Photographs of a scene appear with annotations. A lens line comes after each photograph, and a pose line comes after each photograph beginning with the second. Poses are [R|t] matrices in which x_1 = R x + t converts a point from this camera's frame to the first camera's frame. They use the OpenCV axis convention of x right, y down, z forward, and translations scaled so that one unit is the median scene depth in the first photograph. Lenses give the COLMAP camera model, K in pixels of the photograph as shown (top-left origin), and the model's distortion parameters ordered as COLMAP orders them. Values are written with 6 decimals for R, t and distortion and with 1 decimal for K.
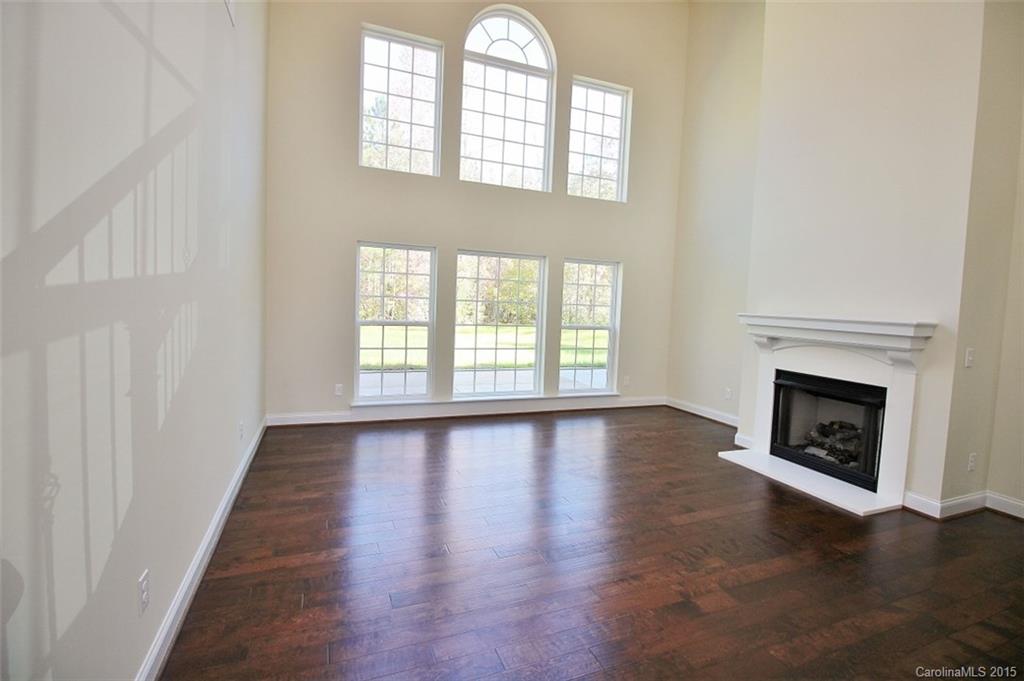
lens RADIAL K [[473.3, 0, 514.8], [0, 473.3, 334.2], [0, 0, 1]] dist [-0.005167, -0.009633]
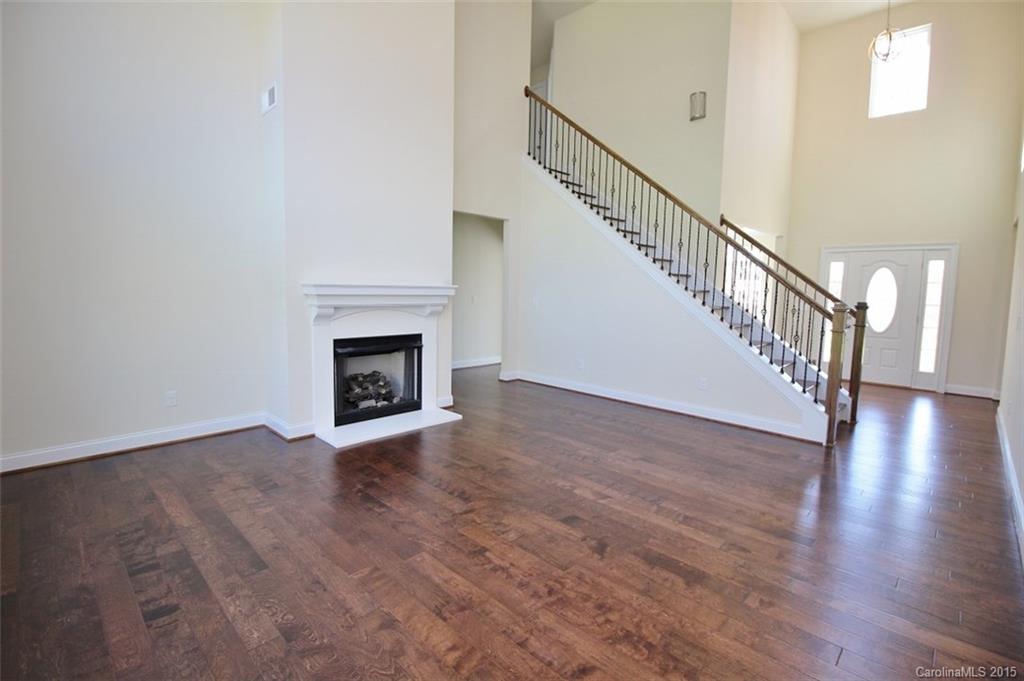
lens RADIAL K [[473.3, 0, 520.4], [0, 473.3, 326.5], [0, 0, 1]] dist [-0.005167, -0.009633]
pose [[-0.420143, -0.127572, 0.898446, -0.554359], [0.021088, 0.988429, 0.150210, -0.104558], [-0.907213, 0.082056, -0.412591, 1.222244]]
